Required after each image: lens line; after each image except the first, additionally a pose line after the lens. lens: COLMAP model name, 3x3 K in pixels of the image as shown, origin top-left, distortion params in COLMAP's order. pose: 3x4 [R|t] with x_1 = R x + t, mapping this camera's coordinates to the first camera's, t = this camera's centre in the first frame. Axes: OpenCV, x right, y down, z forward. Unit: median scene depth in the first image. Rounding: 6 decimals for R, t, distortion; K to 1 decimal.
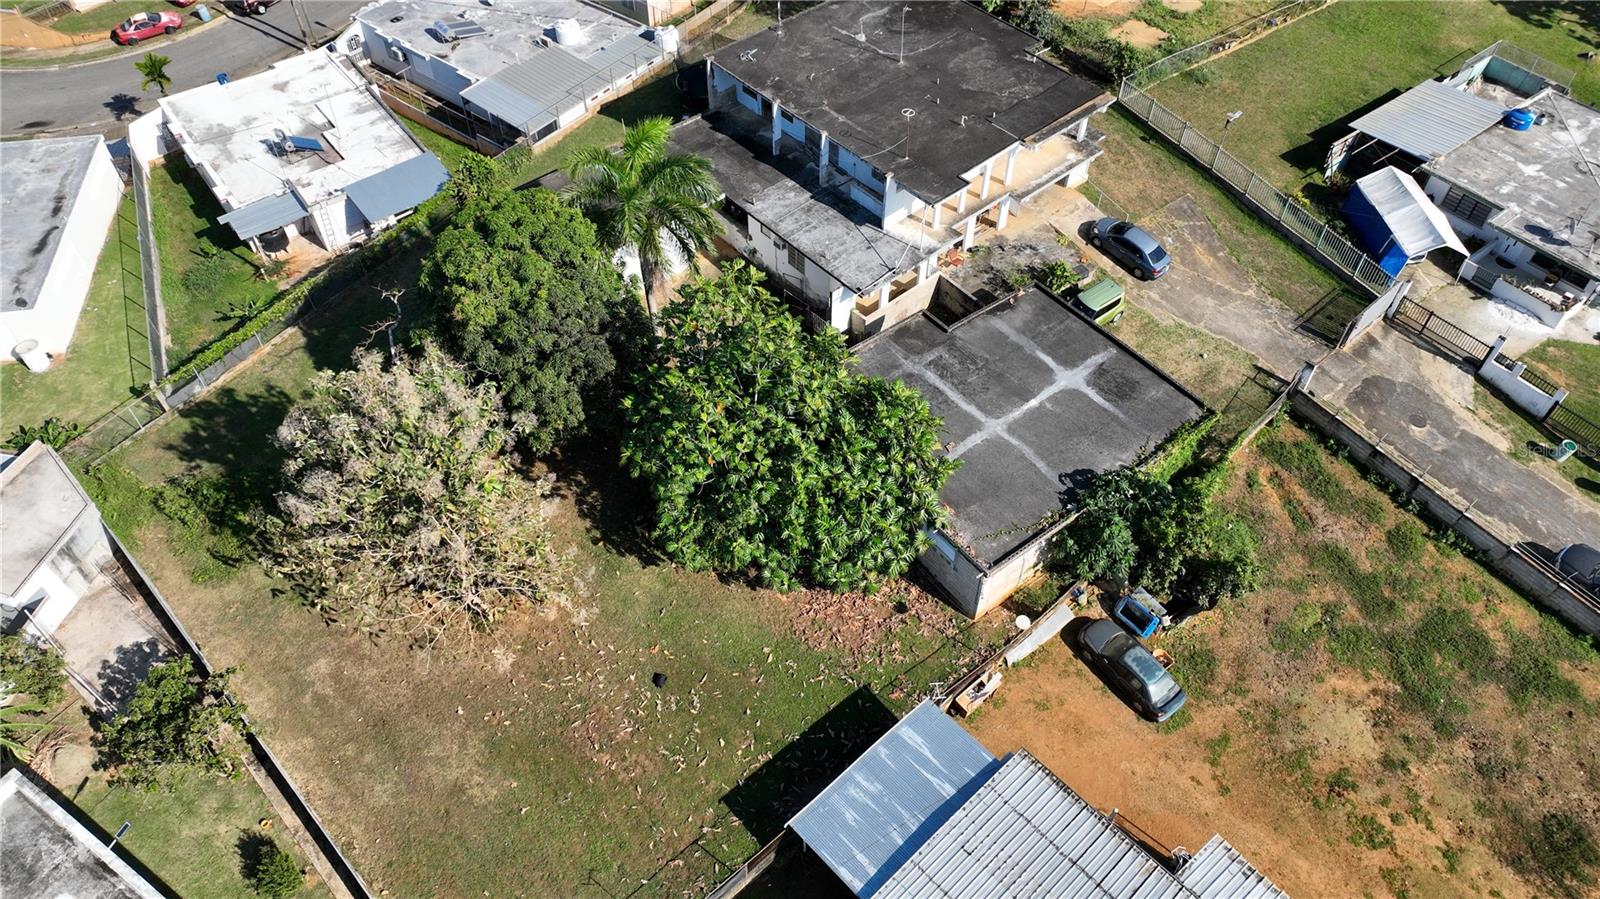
lens RADIAL K [[1124.9, 0, 810.8], [0, 1124.9, 458.4], [0, 0, 1]] dist [0.001315, 0.015684]
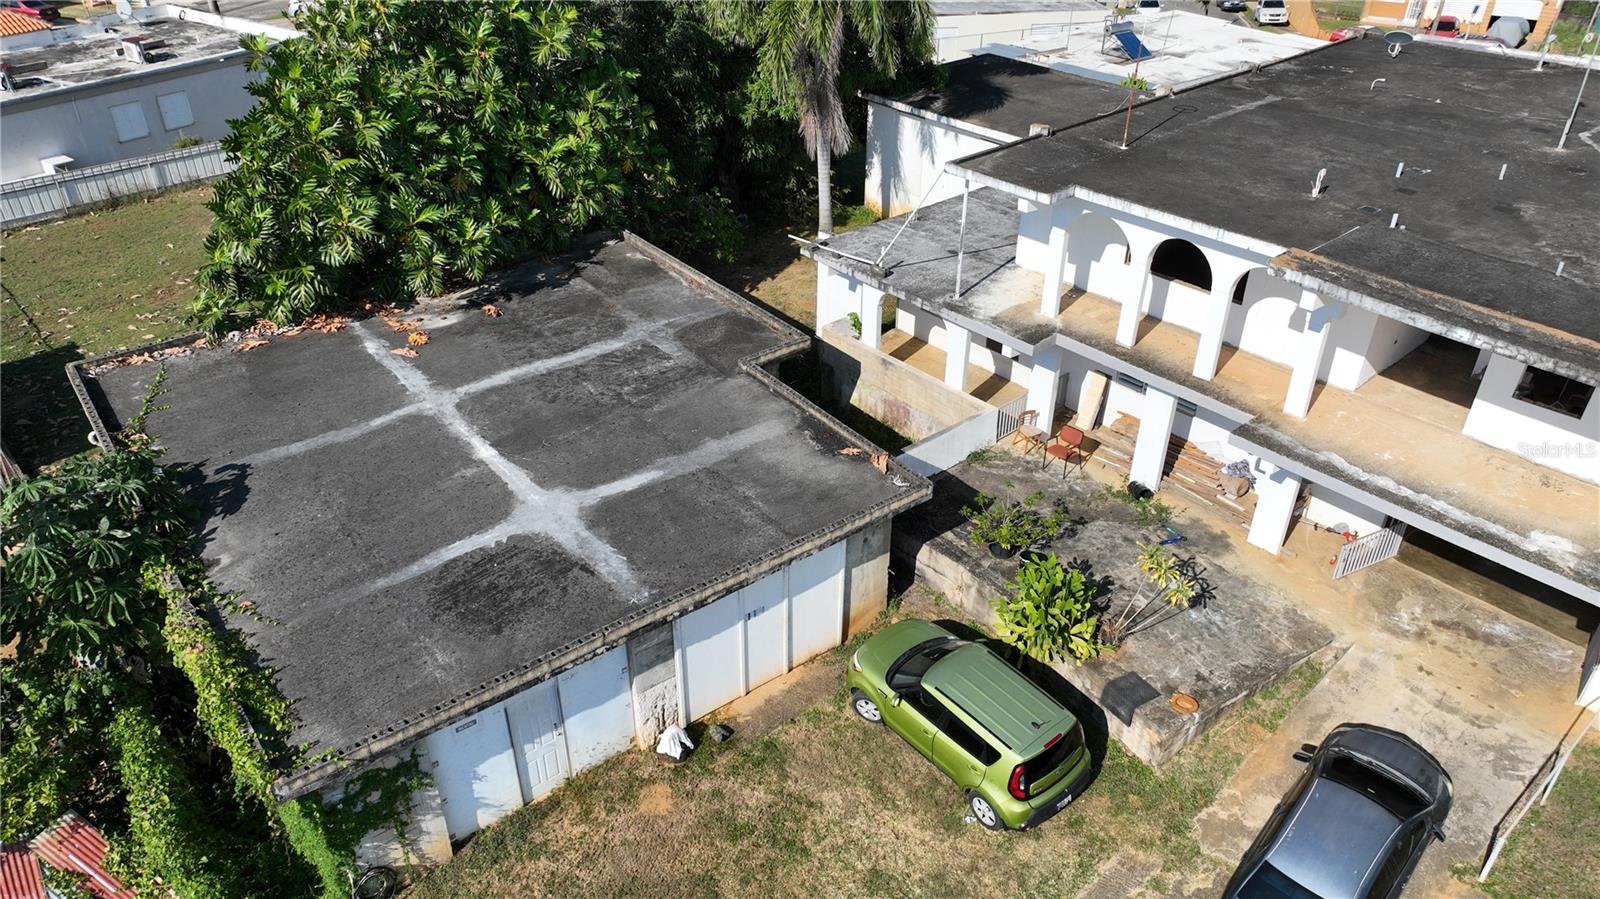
lens RADIAL K [[1124.9, 0, 804.1], [0, 1124.9, 450.5], [0, 0, 1]] dist [0.001315, 0.015684]
pose [[-0.000407, 0.535195, -0.844729, 0.535196], [-0.762232, 0.546630, 0.346696, -0.277185], [0.647304, 0.644020, 0.407720, 0.878790]]
